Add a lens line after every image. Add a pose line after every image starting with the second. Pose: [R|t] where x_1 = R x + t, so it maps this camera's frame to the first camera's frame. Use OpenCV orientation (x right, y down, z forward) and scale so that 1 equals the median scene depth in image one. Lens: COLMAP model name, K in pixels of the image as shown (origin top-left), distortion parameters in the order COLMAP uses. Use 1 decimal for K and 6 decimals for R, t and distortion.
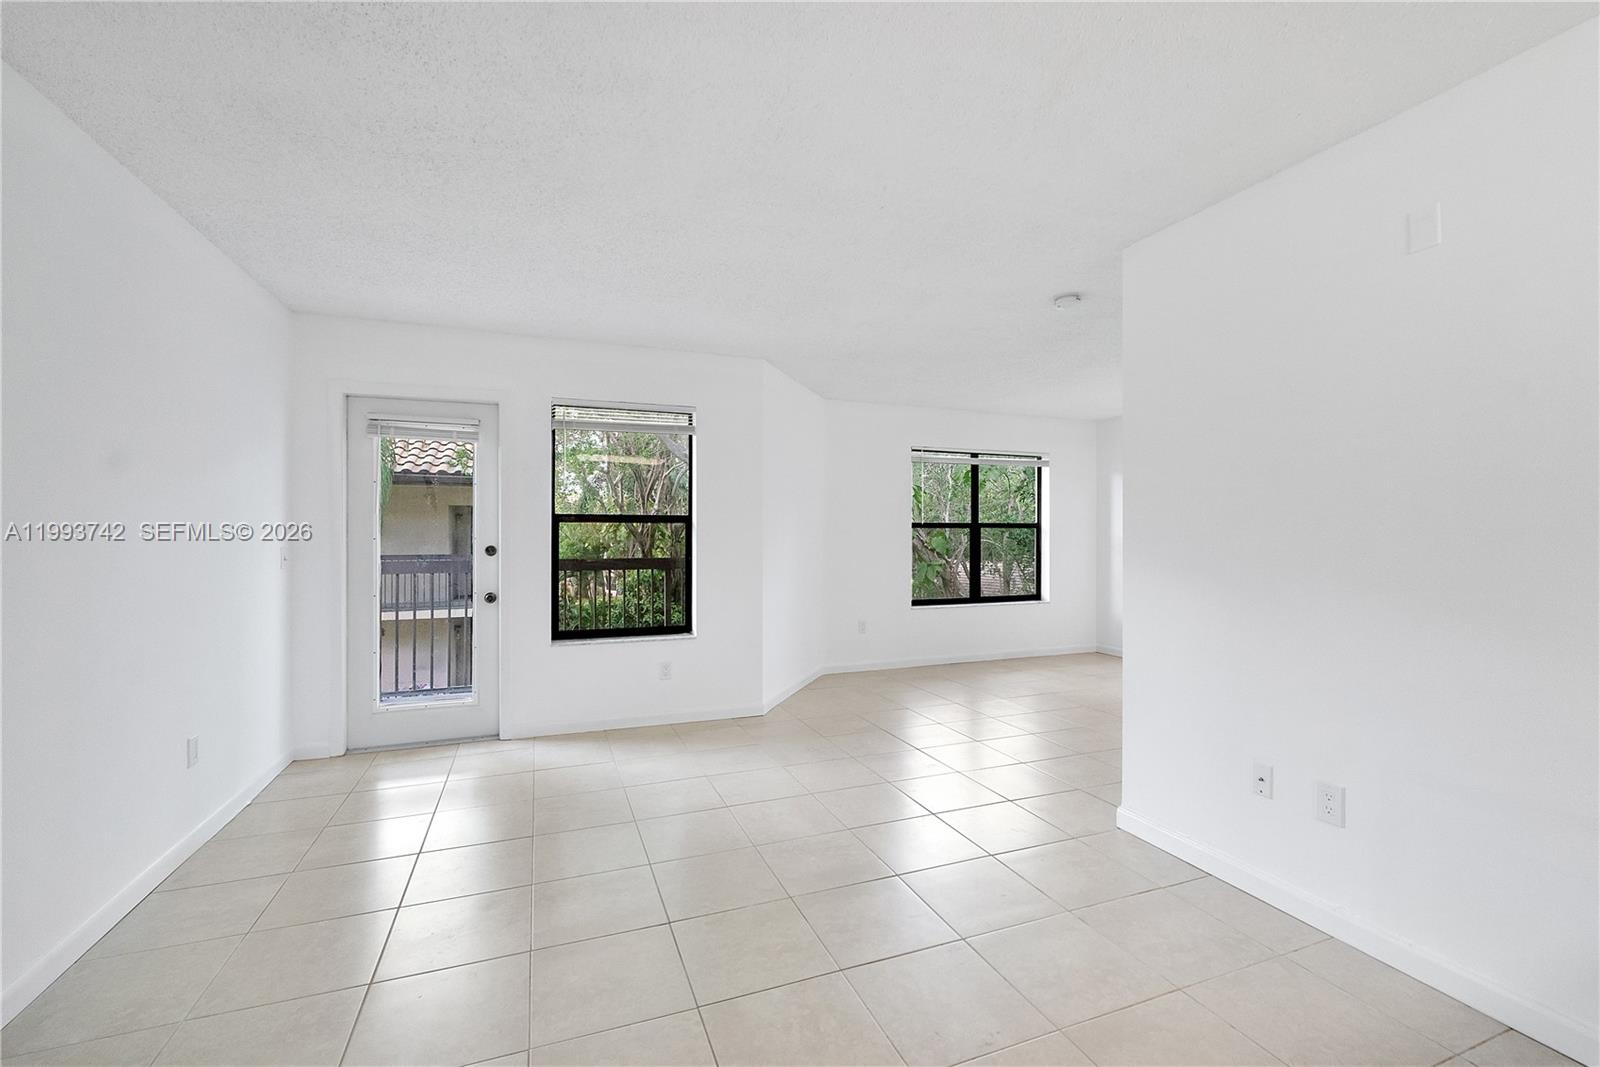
lens RADIAL K [[684.8, 0, 805.8], [0, 684.8, 528.1], [0, 0, 1]] dist [-0.000959, -0.000082]
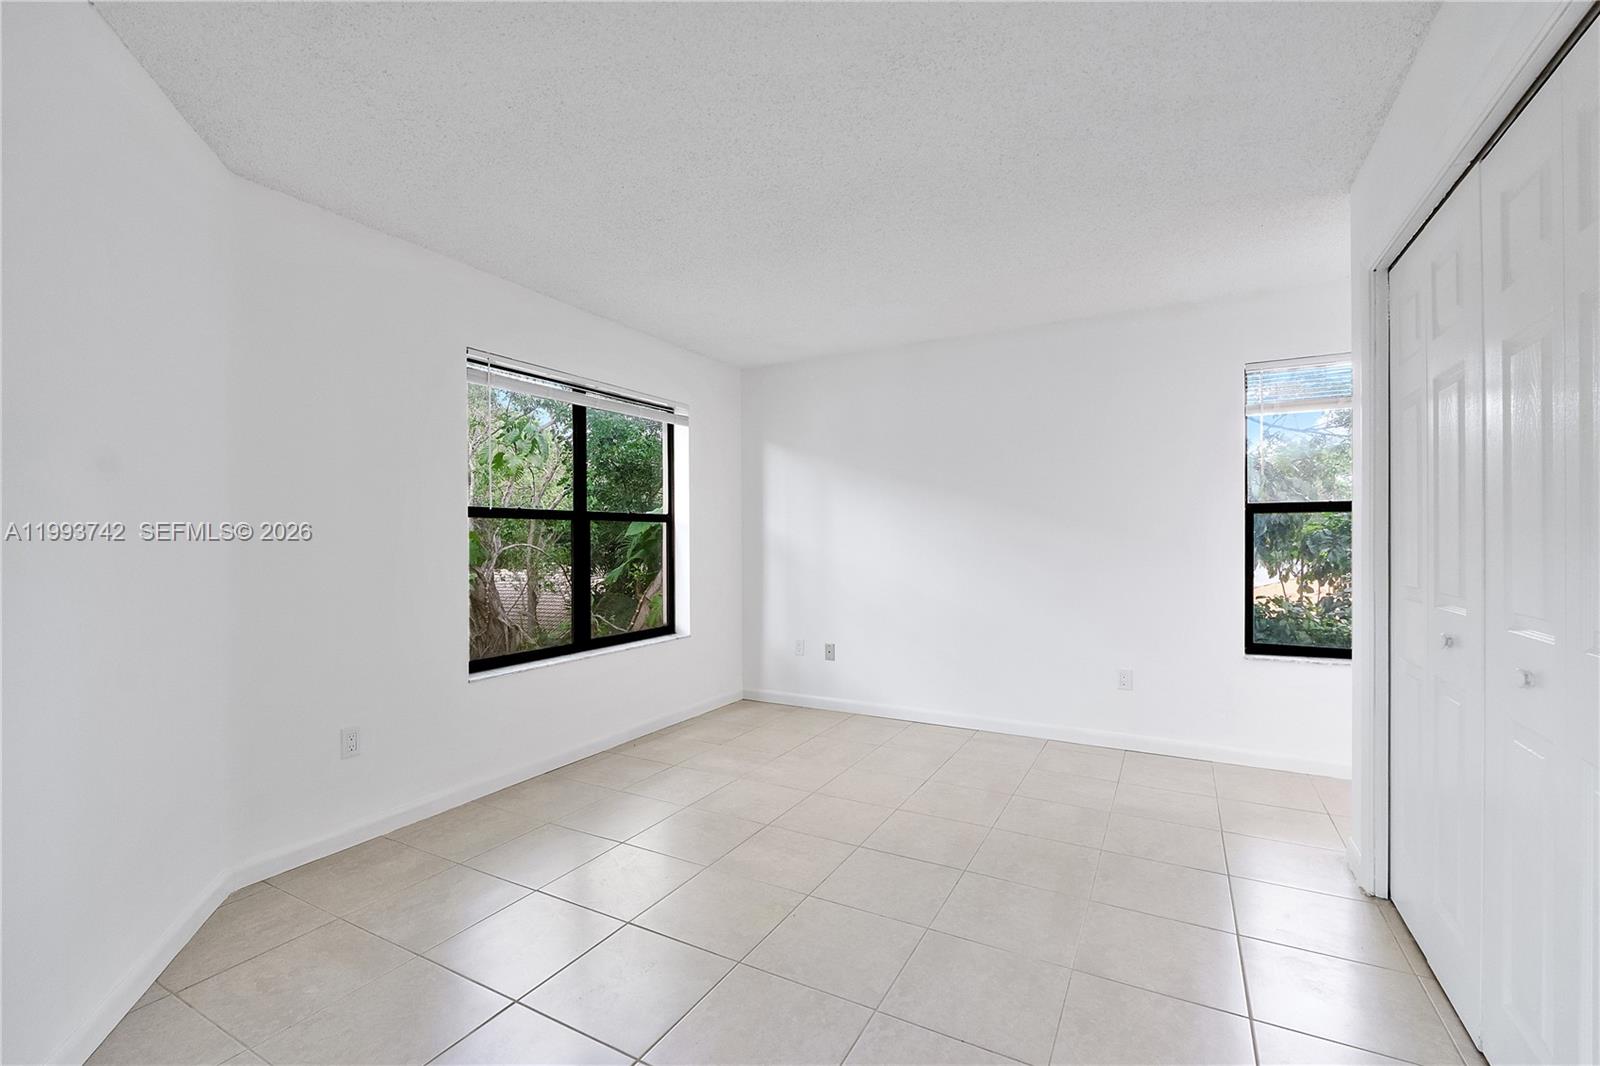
lens RADIAL K [[699.9, 0, 800.0], [0, 699.9, 533.0], [0, 0, 1]] dist [-0.001739, -0.000085]
pose [[0.771935, -0.003989, 0.635689, 0.016950], [0.007589, 0.999967, -0.002941, 0.014335], [-0.635657, 0.007094, 0.771939, 0.429102]]
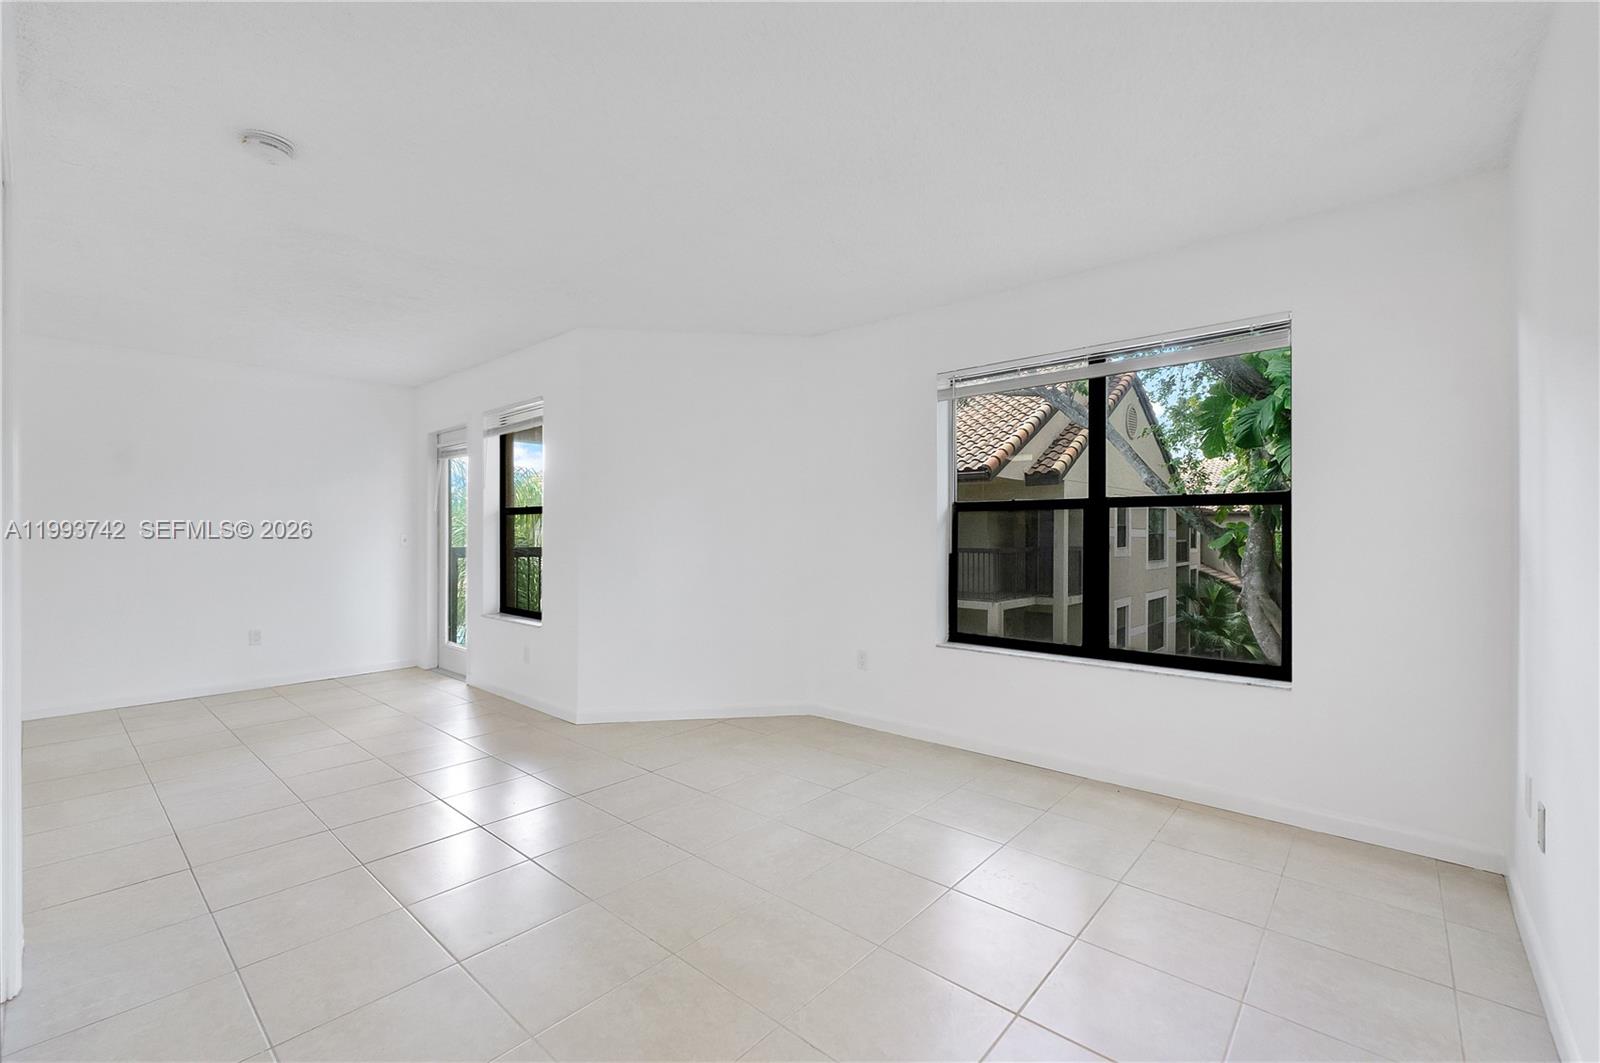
lens RADIAL K [[722.3, 0, 824.4], [0, 722.3, 531.1], [0, 0, 1]] dist [0.000519, 0.000036]
pose [[0.439493, 0.000585, -0.898246, 0.617520], [0.004298, 0.999987, 0.002754, 0.015086], [0.898236, -0.005072, 0.439484, 0.585371]]
